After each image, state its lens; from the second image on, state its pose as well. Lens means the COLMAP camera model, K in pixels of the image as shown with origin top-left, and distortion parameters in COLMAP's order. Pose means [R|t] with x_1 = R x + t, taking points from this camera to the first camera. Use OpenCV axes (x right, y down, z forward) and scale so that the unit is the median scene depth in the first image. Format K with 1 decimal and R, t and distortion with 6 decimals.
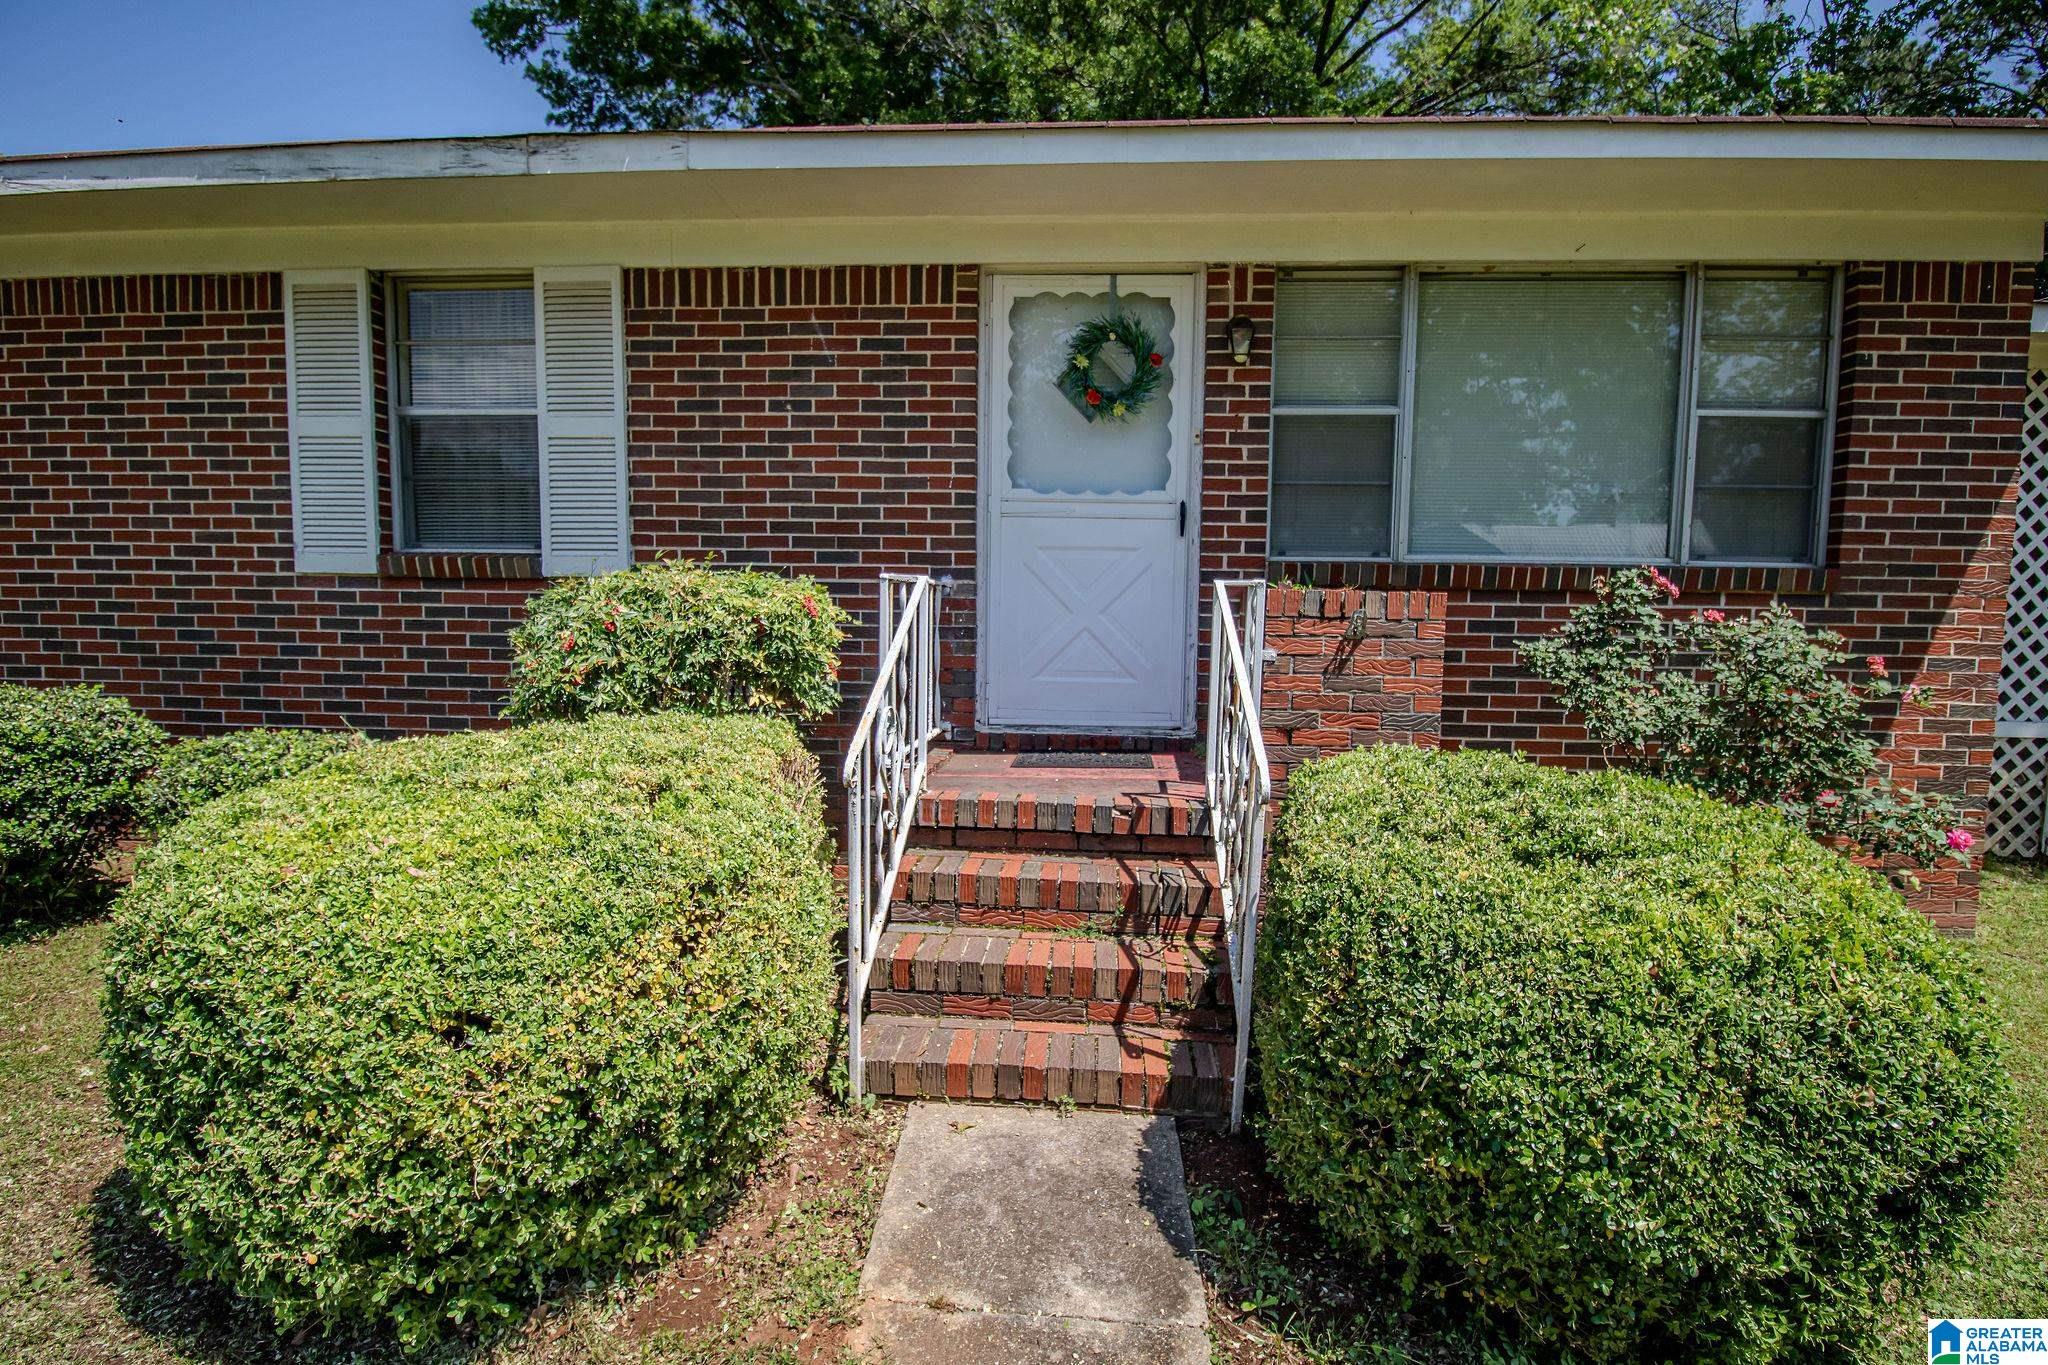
lens RADIAL K [[989.8, 0, 1024.0], [0, 989.8, 682.5], [0, 0, 1]] dist [-0.020923, -0.000206]
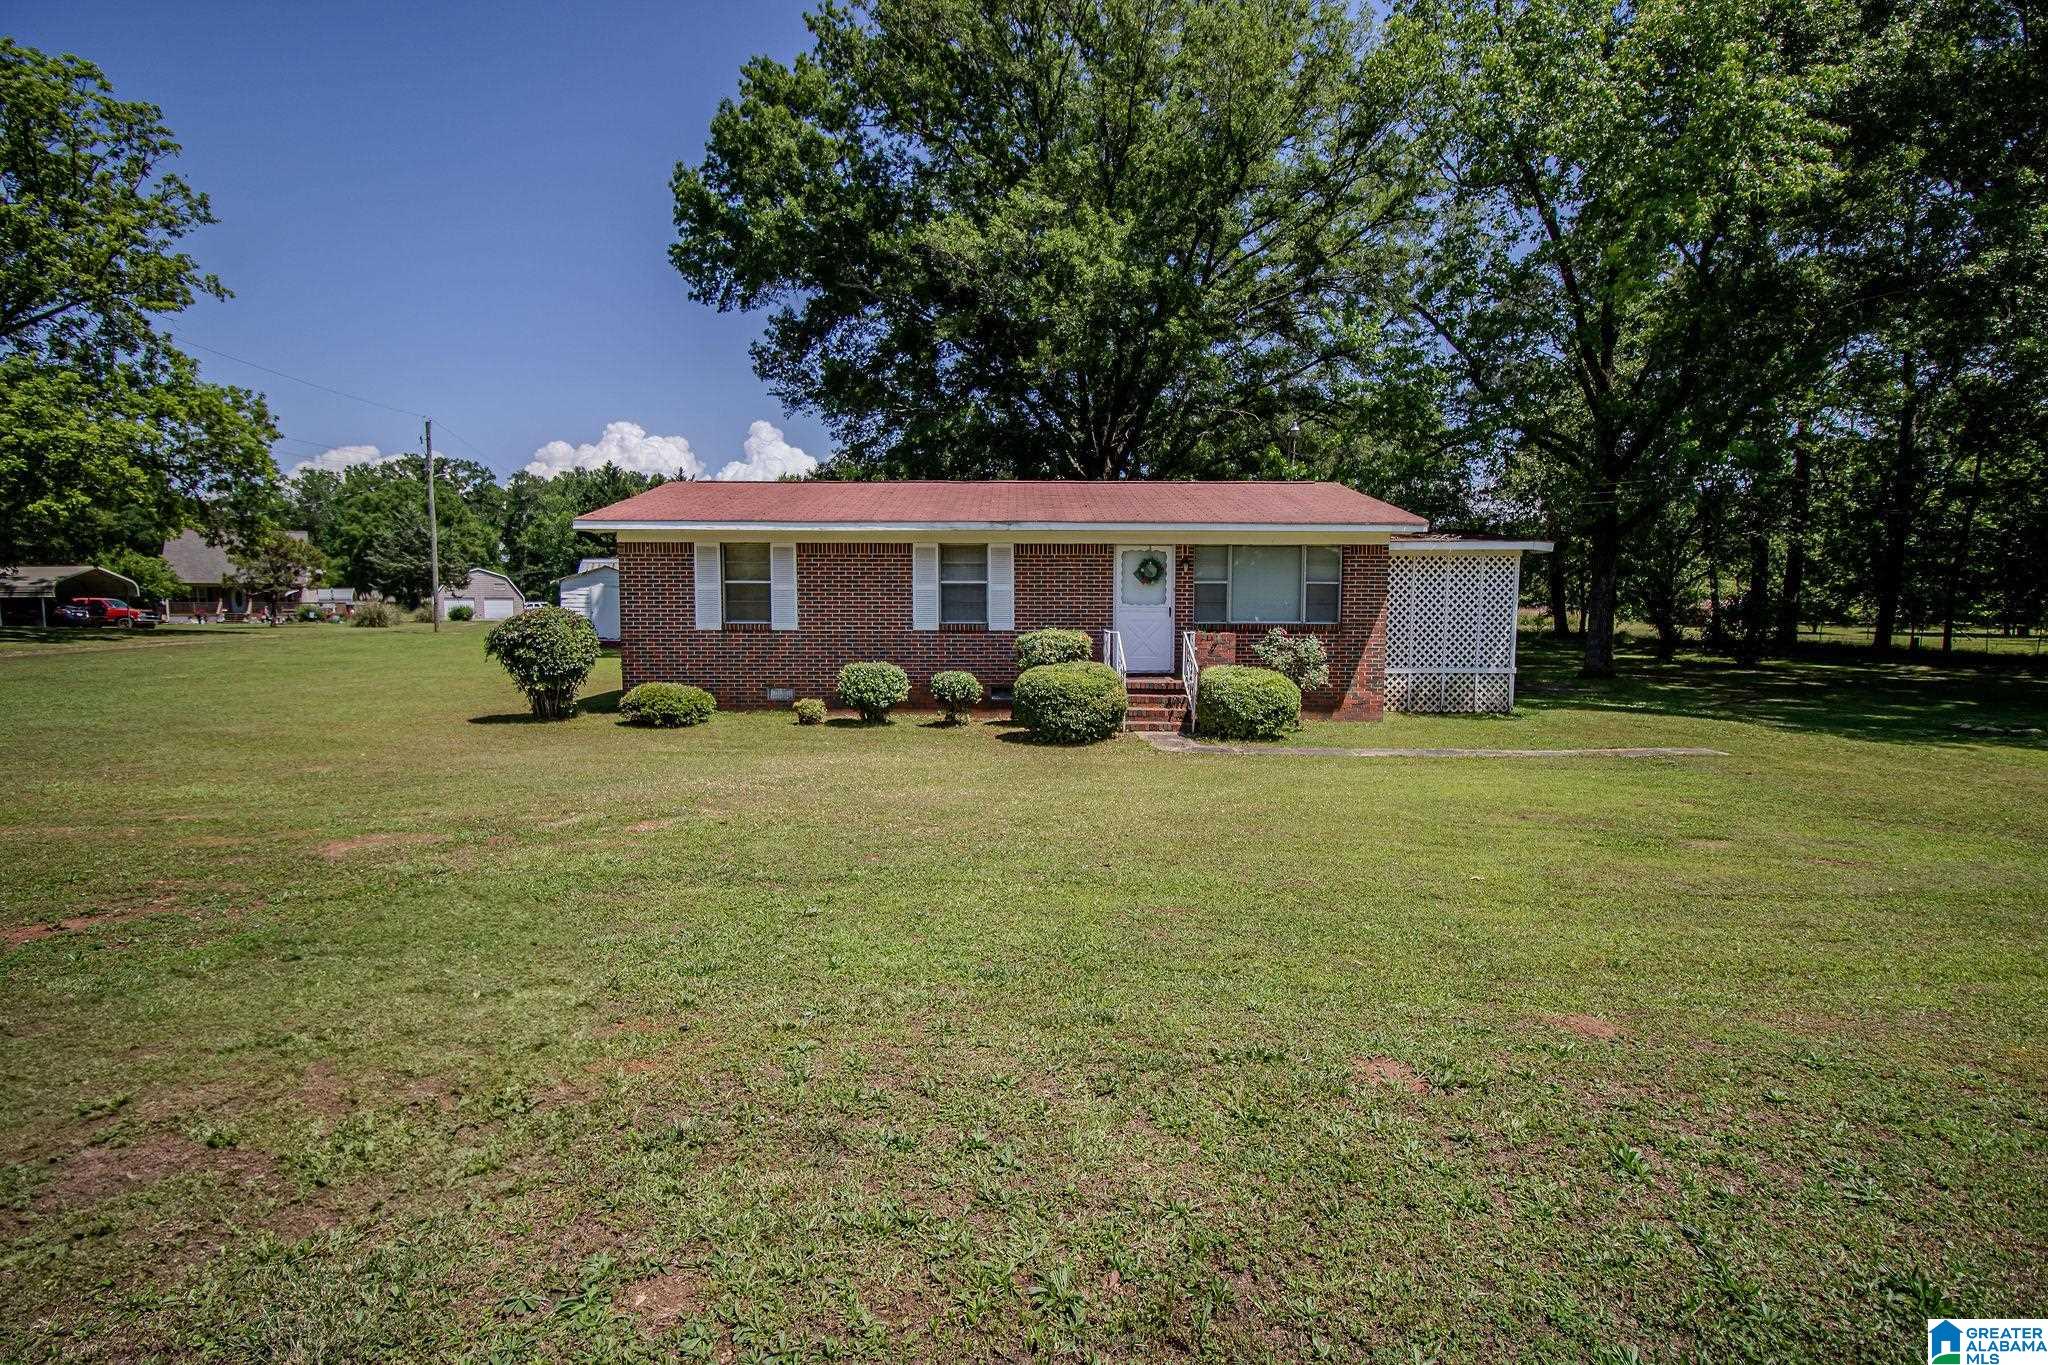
lens RADIAL K [[954.9, 0, 1031.9], [0, 954.9, 685.1], [0, 0, 1]] dist [-0.000636, -0.011897]
pose [[0.995115, -0.022047, 0.096227, -0.694627], [0.022645, 0.999730, -0.005133, 0.109863], [-0.096088, 0.007287, 0.995346, -2.463054]]
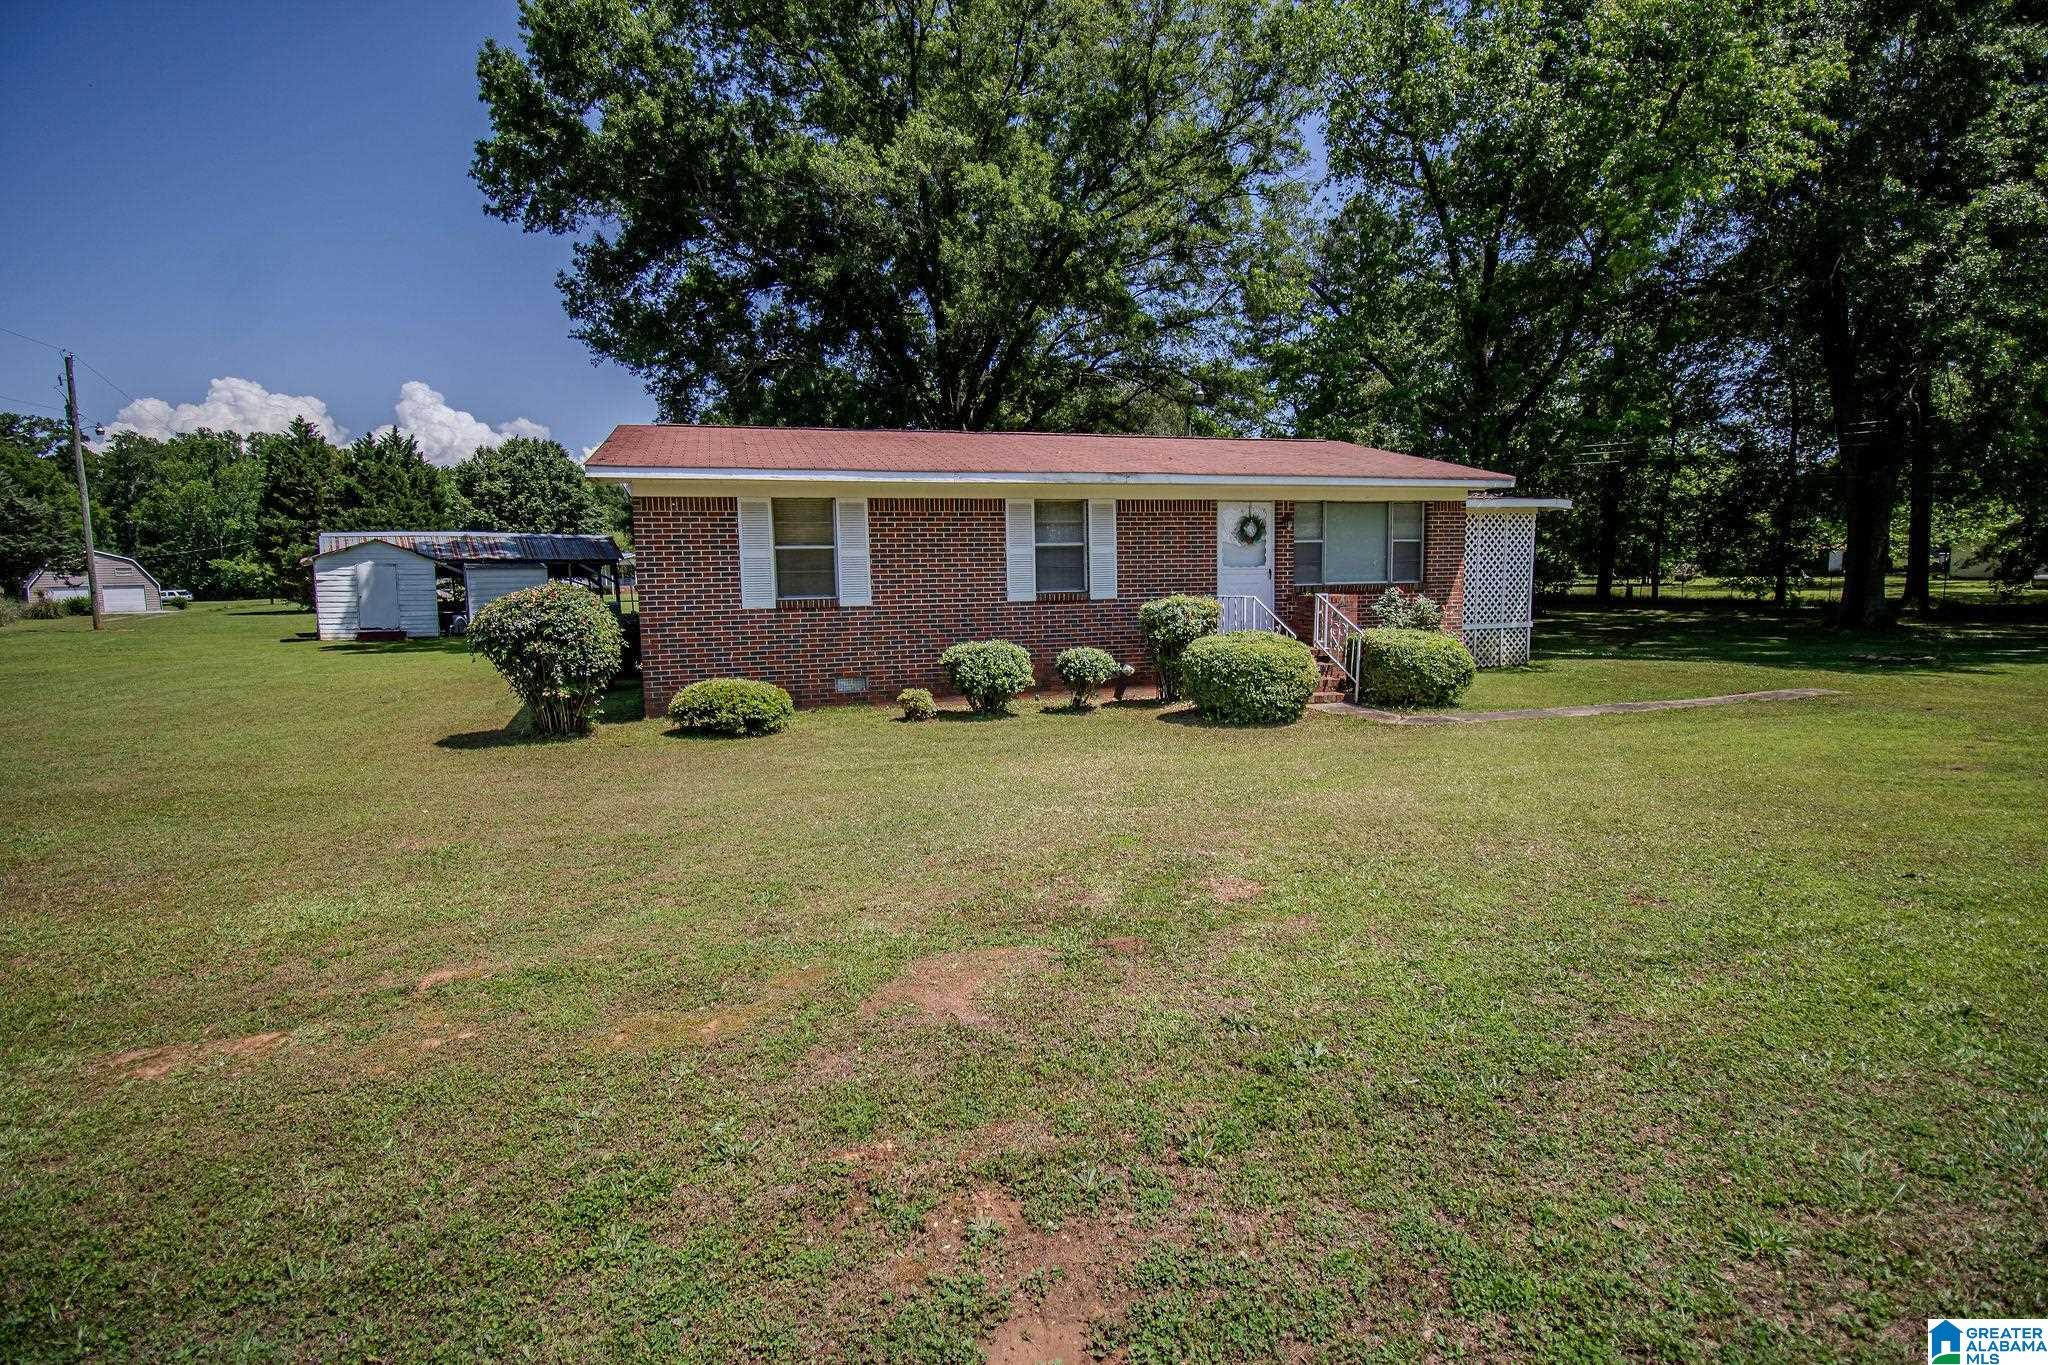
lens RADIAL K [[937.9, 0, 1022.5], [0, 937.9, 674.7], [0, 0, 1]] dist [0.001611, -0.012971]
pose [[0.926538, -0.073593, 0.368933, -1.839901], [0.068359, 0.997288, 0.027257, 0.031695], [-0.369938, -0.000034, 0.929056, -1.670501]]
